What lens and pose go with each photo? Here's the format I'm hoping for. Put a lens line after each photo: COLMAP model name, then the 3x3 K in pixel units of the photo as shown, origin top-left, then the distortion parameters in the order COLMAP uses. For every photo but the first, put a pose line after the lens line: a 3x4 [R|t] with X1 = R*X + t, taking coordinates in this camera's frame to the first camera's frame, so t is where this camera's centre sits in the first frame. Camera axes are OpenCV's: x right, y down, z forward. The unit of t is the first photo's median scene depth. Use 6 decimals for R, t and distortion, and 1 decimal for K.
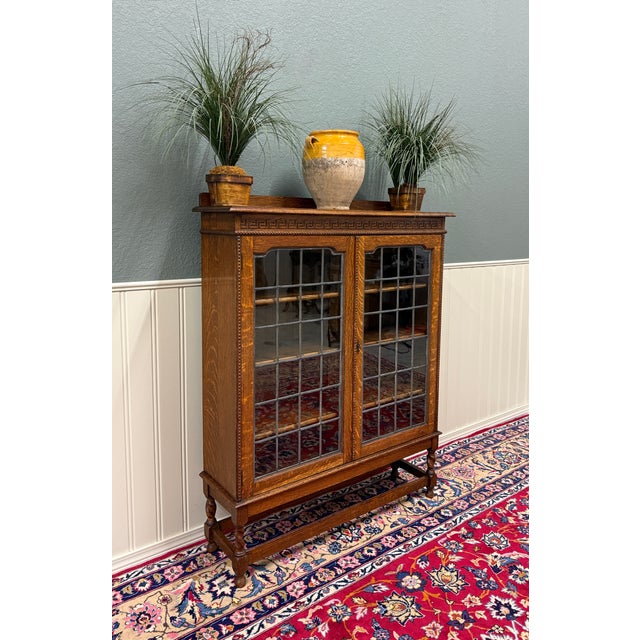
lens RADIAL K [[530.0, 0, 325.3], [0, 530.0, 275.6], [0, 0, 1]] dist [-0.009693, 0.002572]
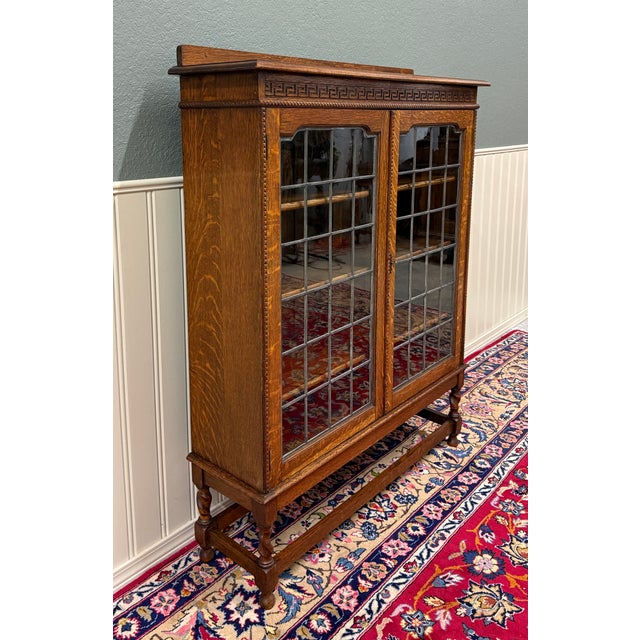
lens RADIAL K [[613.2, 0, 292.1], [0, 613.2, 222.2], [0, 0, 1]] dist [-0.005386, 0.000000]
pose [[0.981540, -0.047911, 0.185161, -0.241722], [0.035182, 0.996825, 0.071430, 0.012206], [-0.187995, -0.063597, 0.980109, 0.204786]]
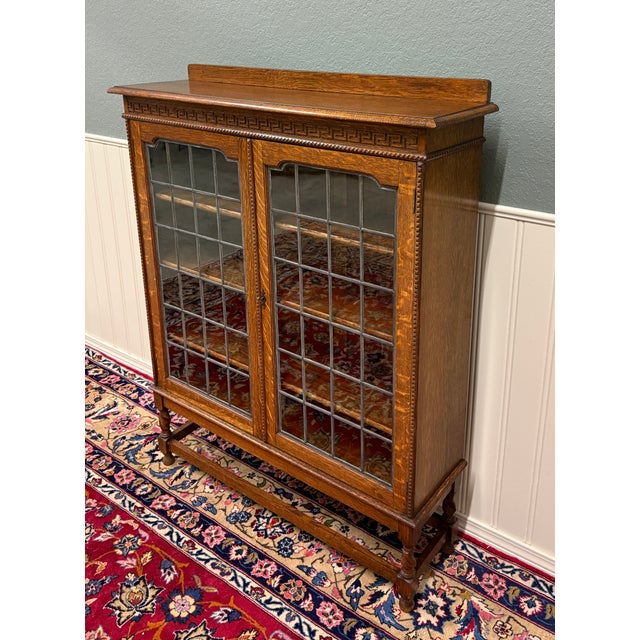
lens RADIAL K [[613.2, 0, 333.1], [0, 613.2, 222.3], [0, 0, 1]] dist [-0.005386, 0.000000]
pose [[0.276924, 0.281773, -0.918650, 0.834414], [-0.094639, 0.959388, 0.265740, -0.192166], [0.956220, 0.013350, 0.292344, 0.900620]]
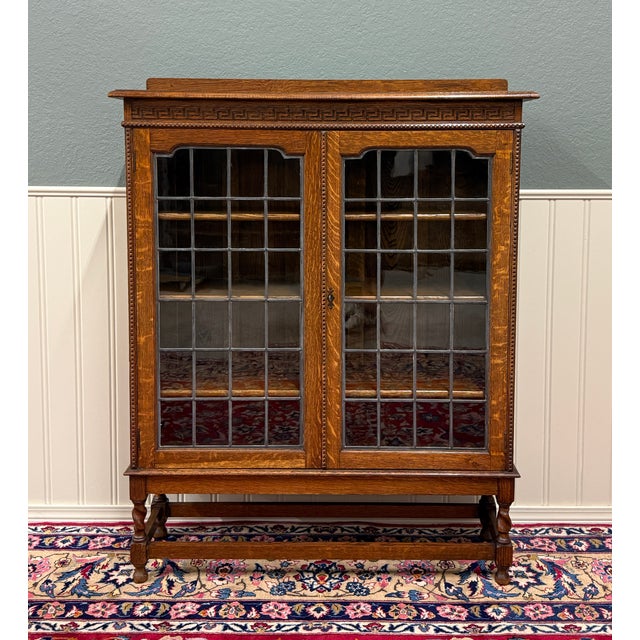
lens RADIAL K [[798.8, 0, 319.5], [0, 798.8, 210.2], [0, 0, 1]] dist [0.001154, 0.000000]
pose [[0.782472, 0.046255, -0.620966, 0.706805], [-0.060911, 0.998140, -0.002404, 0.029080], [0.619700, 0.039705, 0.783834, 0.211095]]
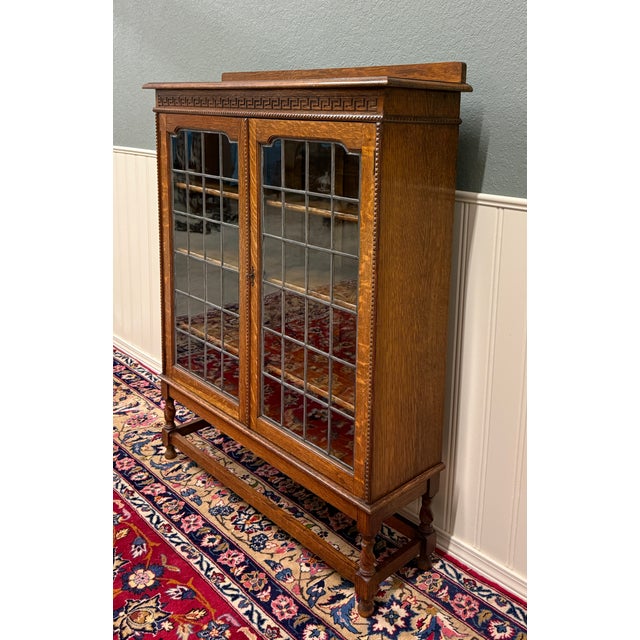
lens RADIAL K [[613.2, 0, 352.0], [0, 613.2, 224.9], [0, 0, 1]] dist [-0.005386, 0.000000]
pose [[0.134625, 0.166310, -0.976840, 0.924716], [-0.135350, 0.979661, 0.148137, -0.077993], [0.981609, 0.112272, 0.154397, 1.052656]]
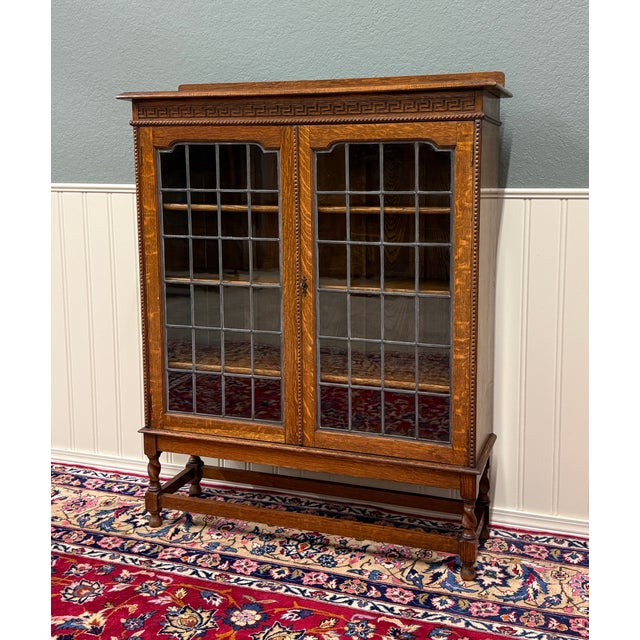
lens RADIAL K [[750.9, 0, 346.6], [0, 750.9, 269.5], [0, 0, 1]] dist [0.006436, 0.000000]
pose [[0.551740, 0.099533, -0.828056, 0.967293], [-0.082422, 0.994500, 0.064621, 0.046146], [0.829933, 0.032596, 0.556910, 0.518598]]
